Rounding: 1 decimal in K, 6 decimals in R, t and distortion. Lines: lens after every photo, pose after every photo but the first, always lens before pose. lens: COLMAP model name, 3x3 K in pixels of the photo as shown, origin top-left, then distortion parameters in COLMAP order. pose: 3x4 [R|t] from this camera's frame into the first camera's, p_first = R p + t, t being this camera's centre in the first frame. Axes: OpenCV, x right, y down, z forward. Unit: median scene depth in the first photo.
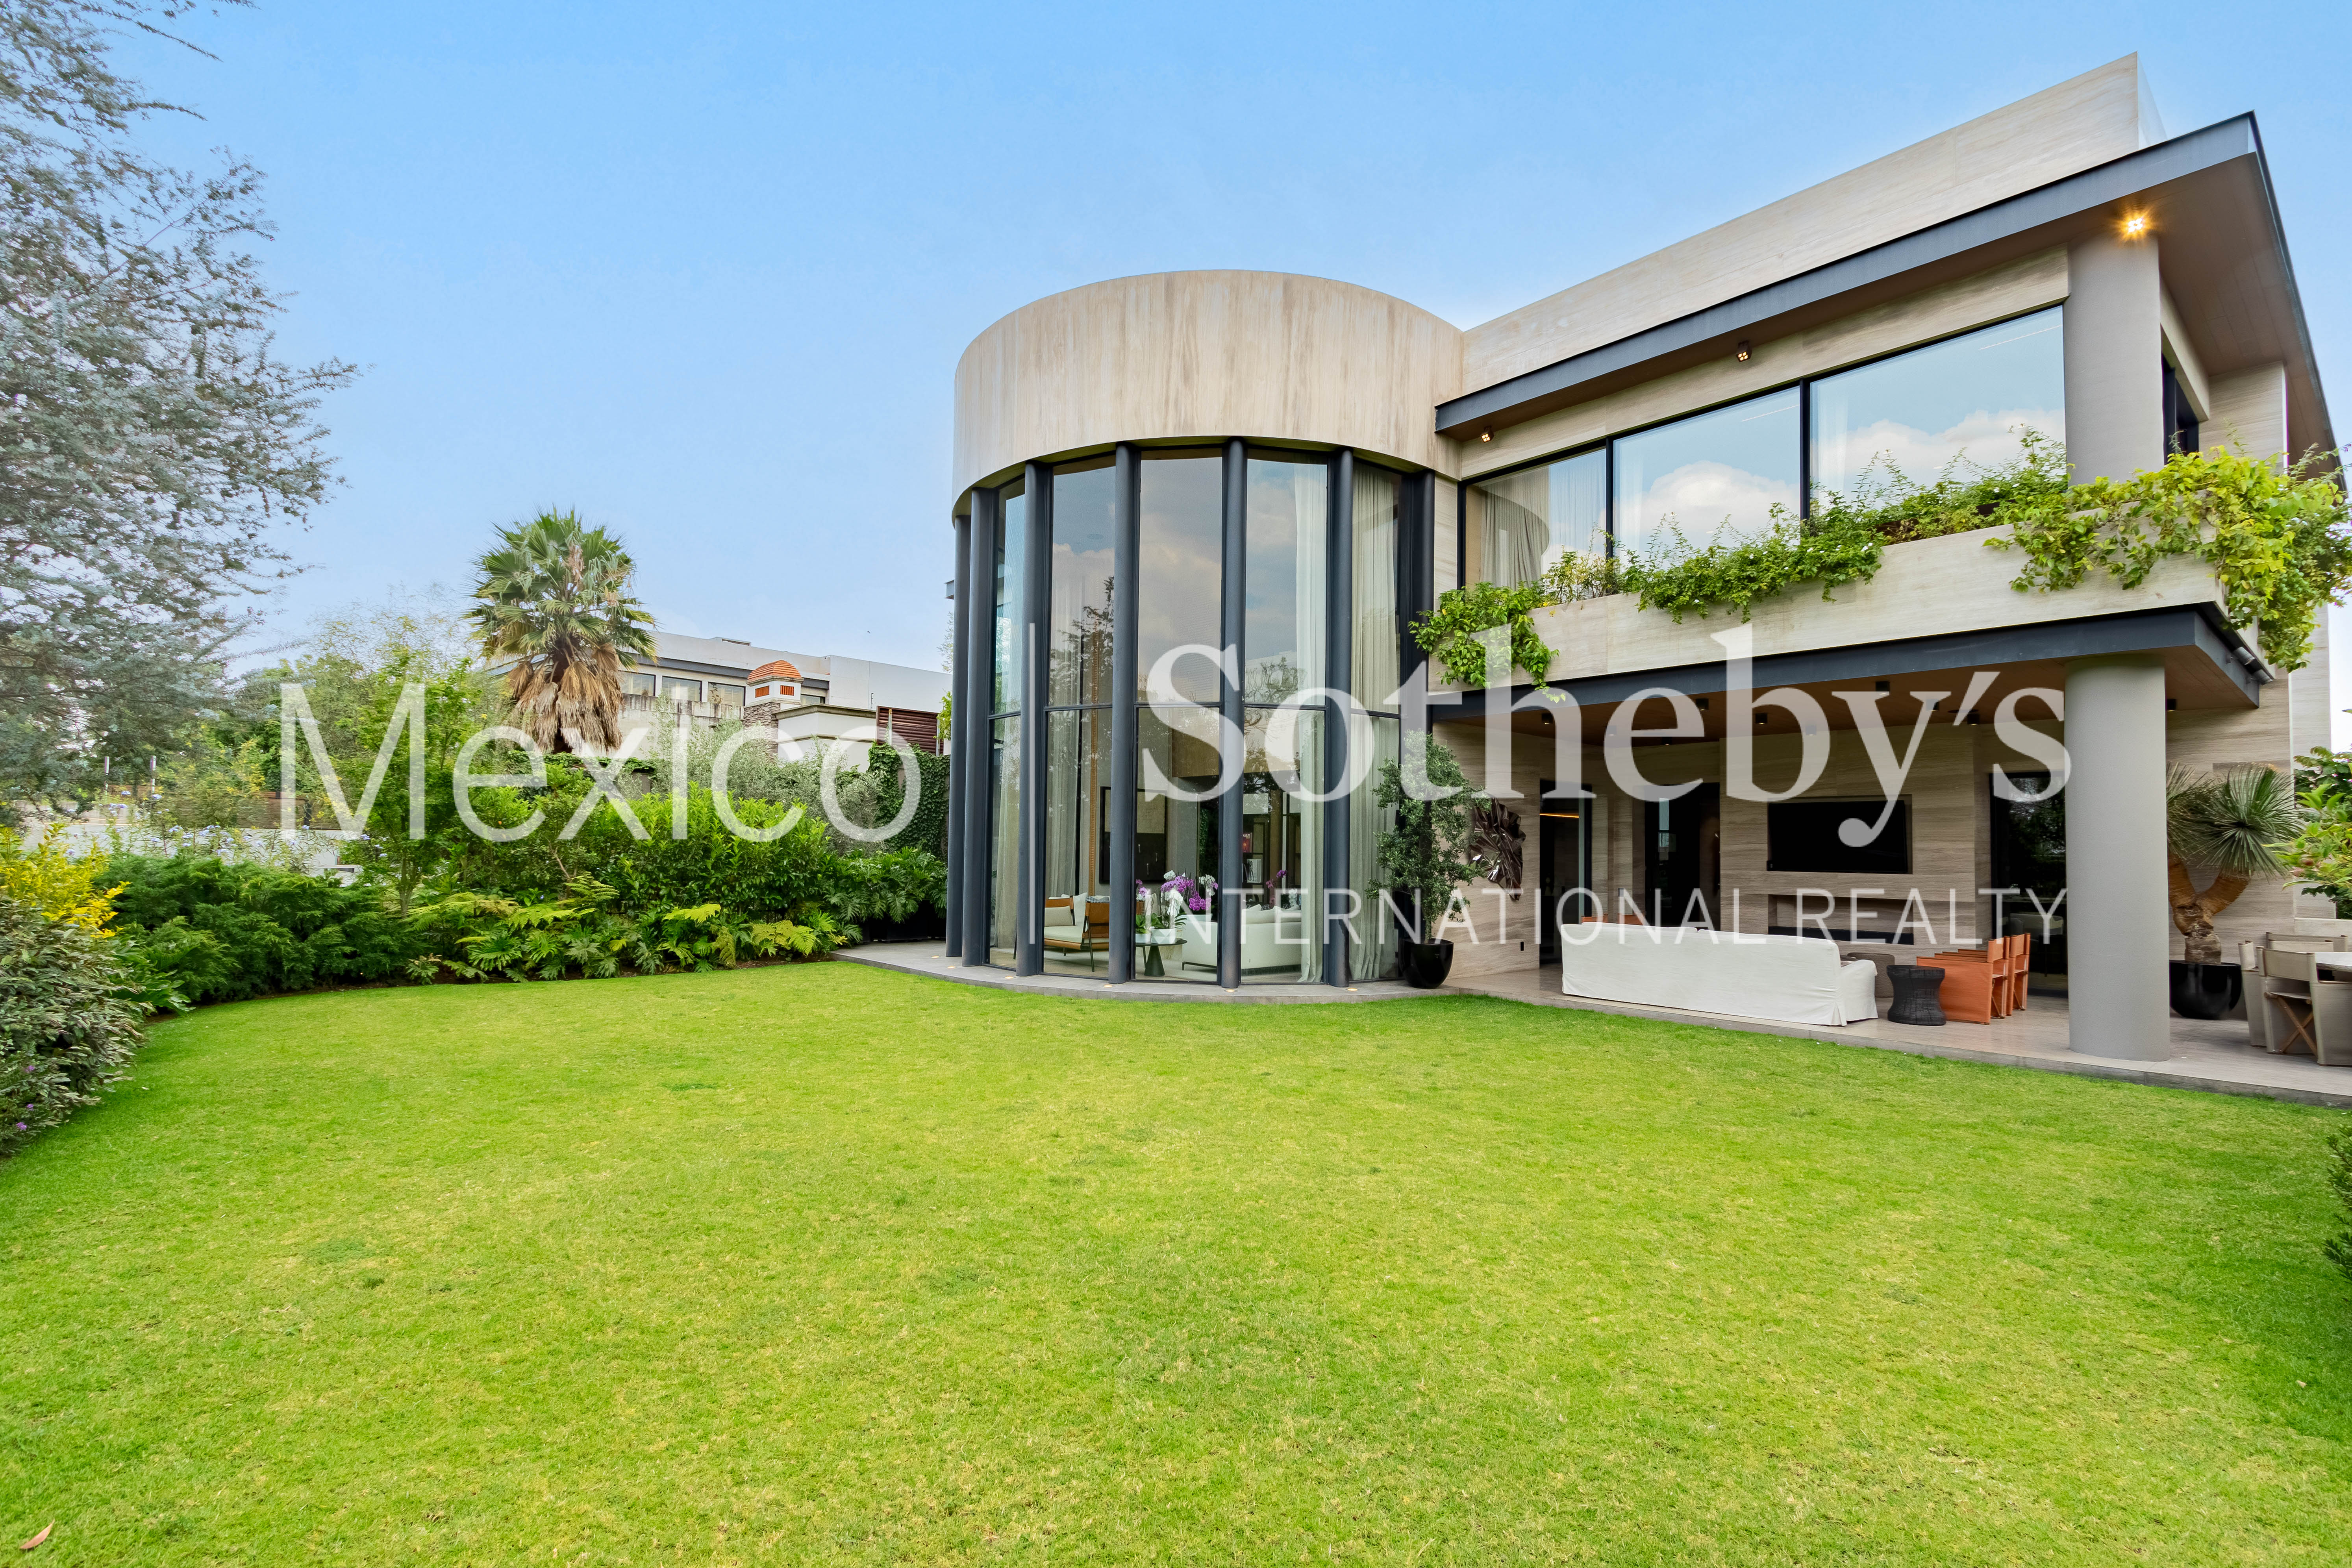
lens RADIAL K [[1070.9, 0, 1144.3], [0, 1070.9, 815.3], [0, 0, 1]] dist [0.001893, 0.000856]
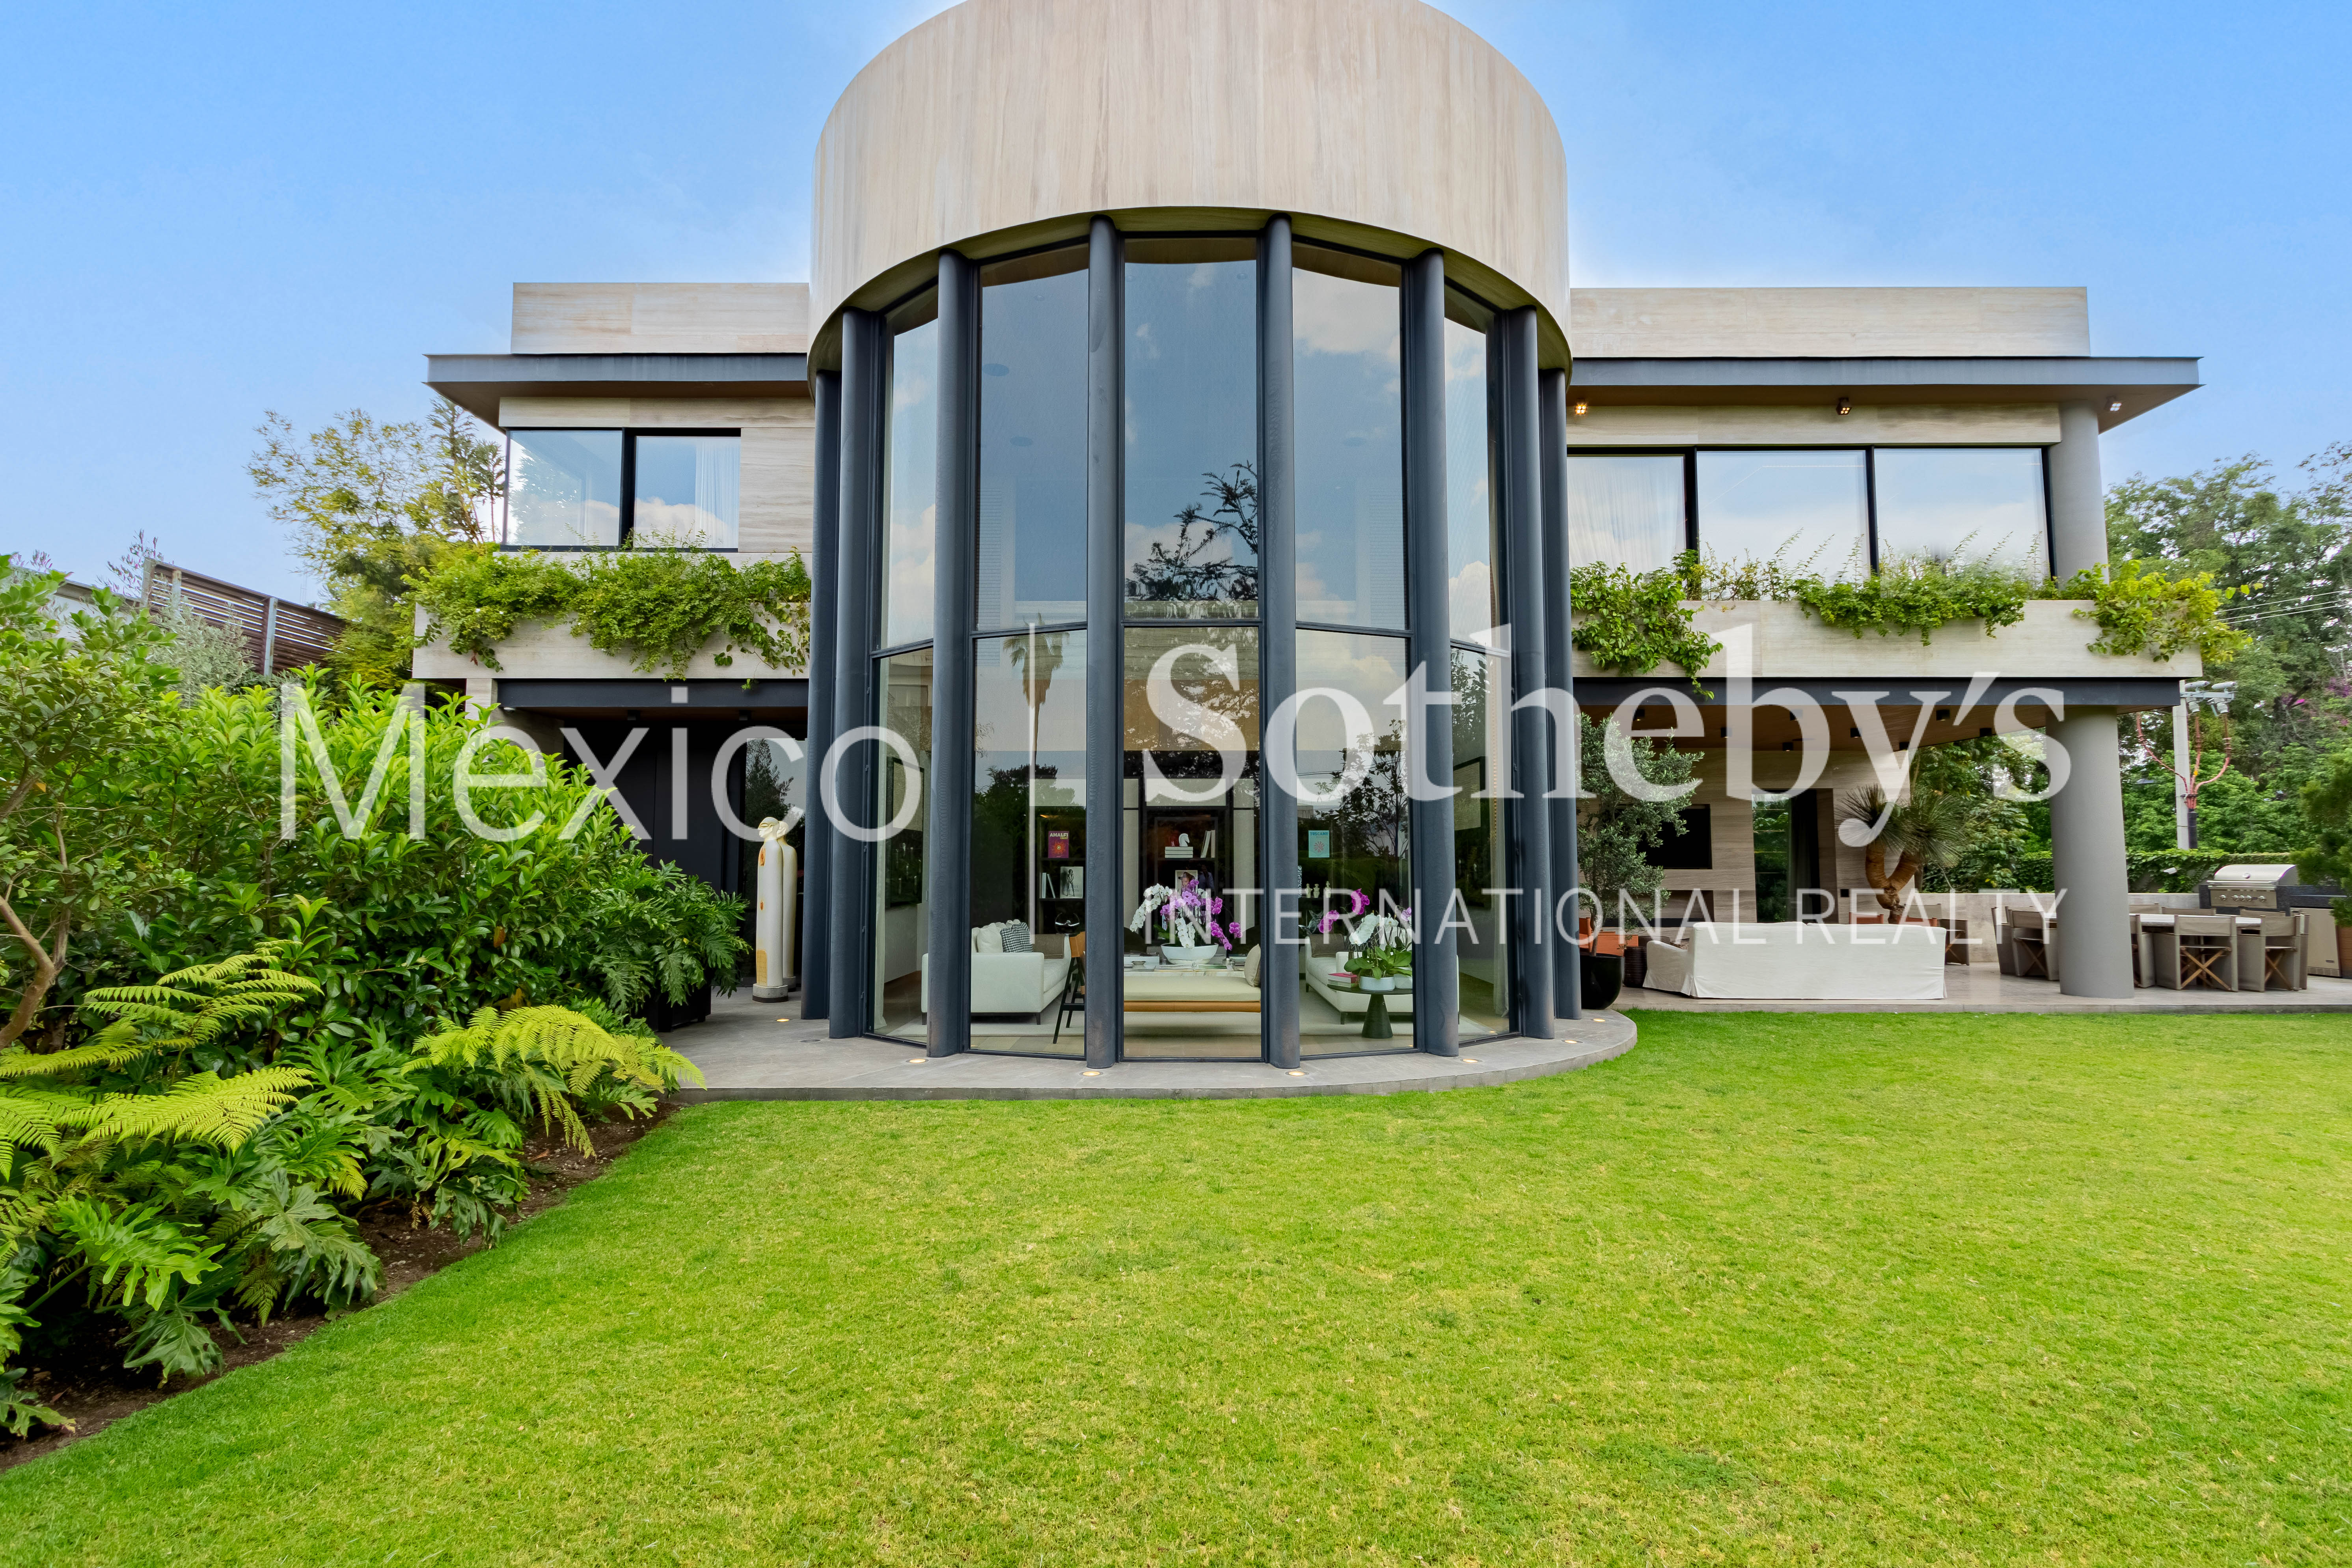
lens RADIAL K [[1071.0, 0, 1174.7], [0, 1071.0, 790.3], [0, 0, 1]] dist [0.001893, 0.000856]
pose [[0.647466, 0.040634, 0.761010, -0.747006], [-0.017699, 0.999110, -0.038289, 0.026793], [-0.761889, 0.011322, 0.647609, 0.819645]]
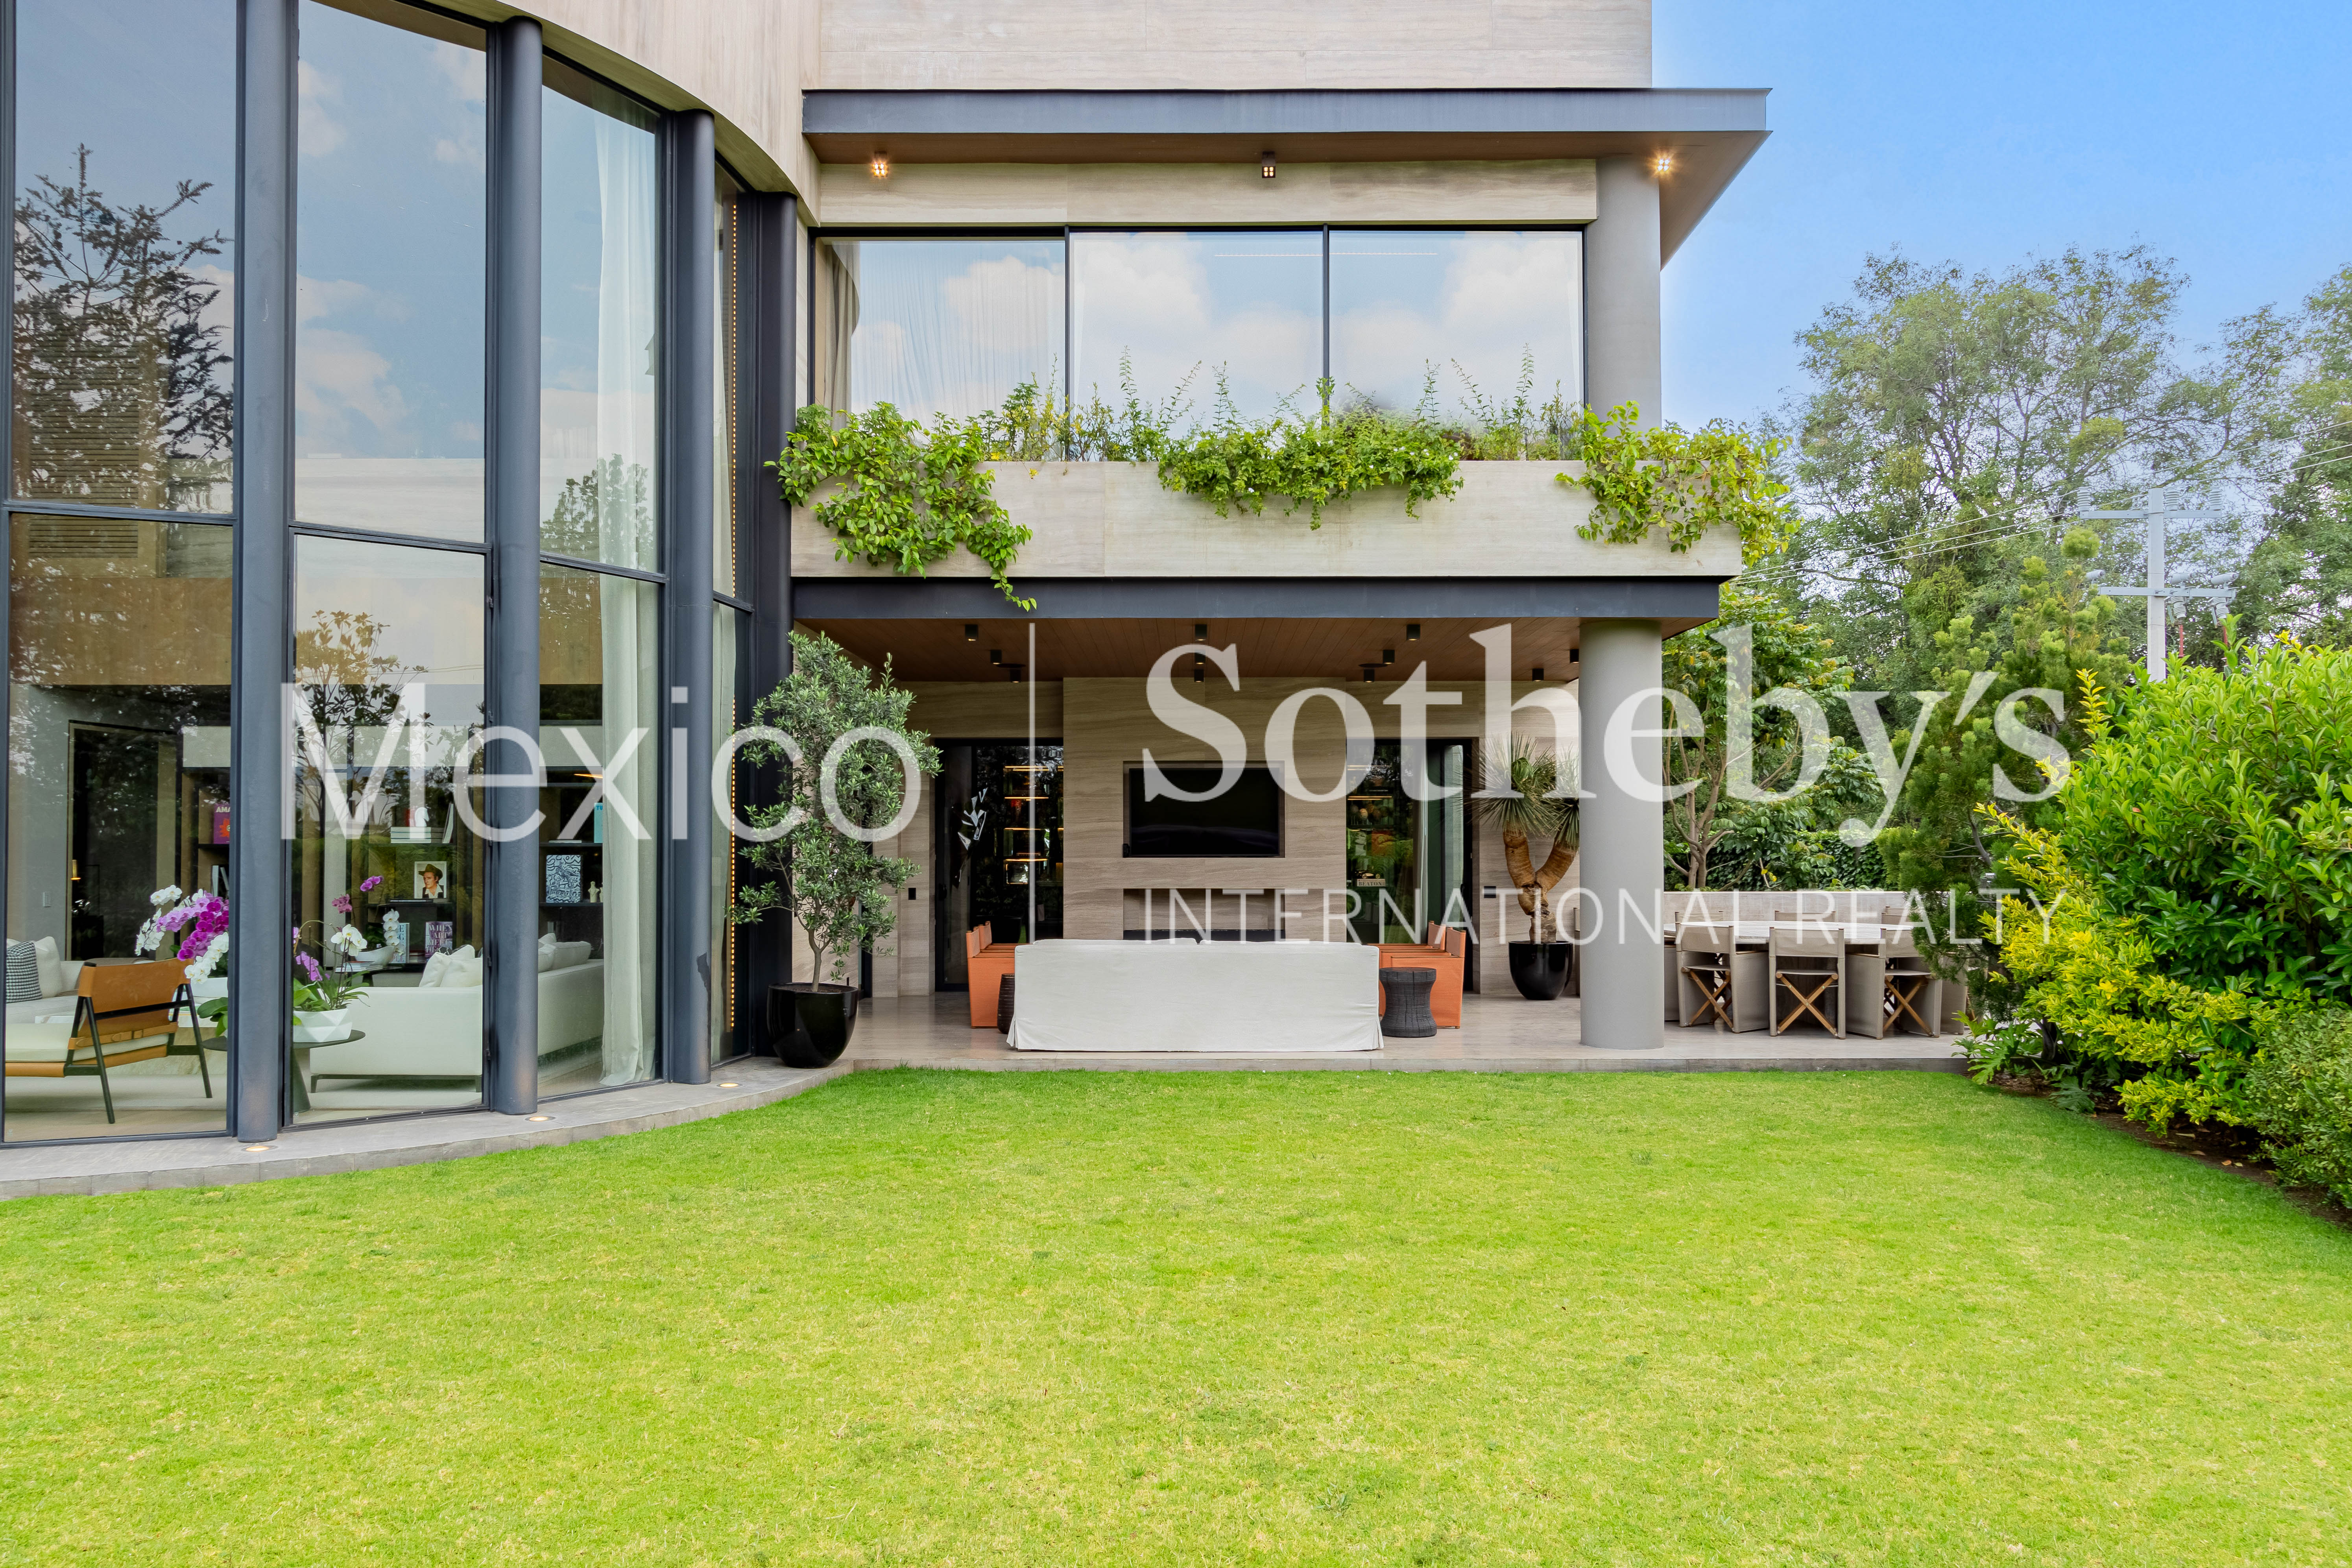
lens RADIAL K [[1612.5, 0, 1179.3], [0, 1612.5, 804.6], [0, 0, 1]] dist [-0.002872, 0.000786]
pose [[0.647953, 0.003283, 0.761673, -0.340369], [-0.016997, 0.999804, 0.010150, 0.003692], [-0.761490, -0.019523, 0.647882, 0.313441]]
